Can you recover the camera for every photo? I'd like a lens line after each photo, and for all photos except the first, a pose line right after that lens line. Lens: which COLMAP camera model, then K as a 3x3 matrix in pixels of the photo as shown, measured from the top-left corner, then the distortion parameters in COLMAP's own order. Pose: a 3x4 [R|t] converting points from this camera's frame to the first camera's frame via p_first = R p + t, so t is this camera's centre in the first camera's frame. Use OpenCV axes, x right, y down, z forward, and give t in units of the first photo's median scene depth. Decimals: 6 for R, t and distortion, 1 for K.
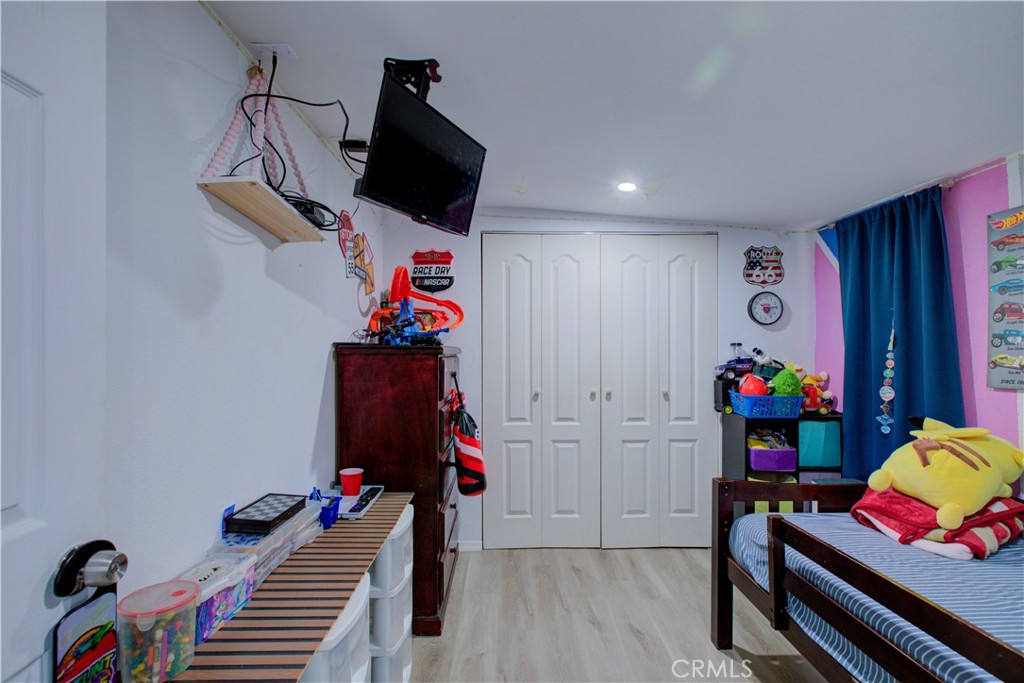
lens RADIAL K [[476.8, 0, 508.6], [0, 476.8, 346.8], [0, 0, 1]] dist [-0.005276, 0.006068]
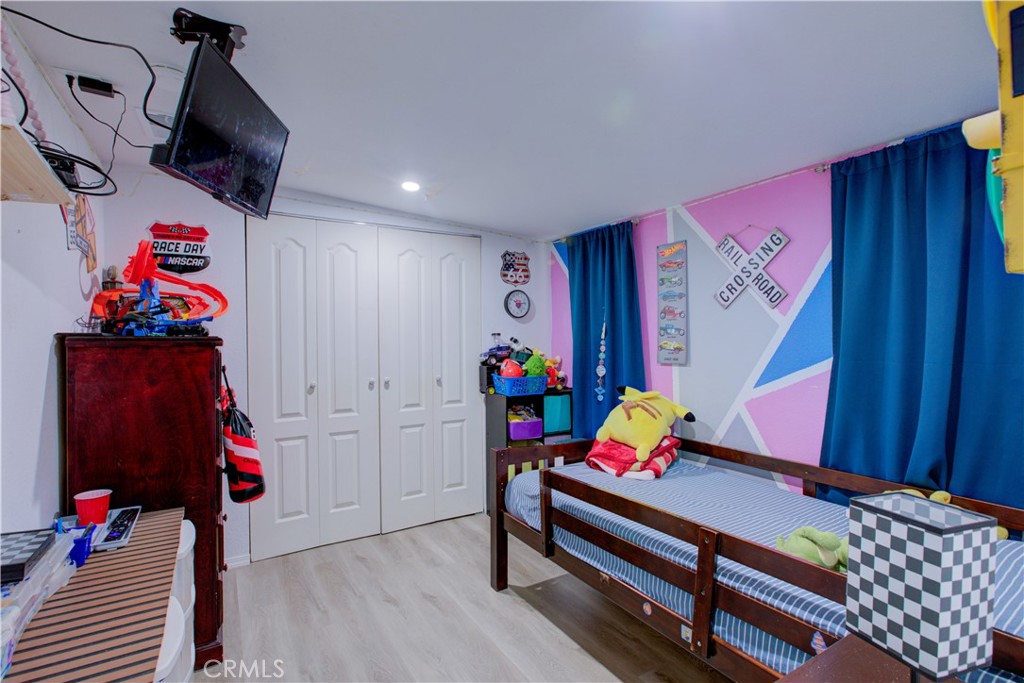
lens RADIAL K [[476.8, 0, 517.1], [0, 476.8, 338.0], [0, 0, 1]] dist [-0.005276, 0.006068]
pose [[0.861636, -0.005465, 0.507498, -0.094101], [0.004020, 0.999984, 0.003943, -0.000718], [-0.507511, -0.001357, 0.861644, -0.037986]]
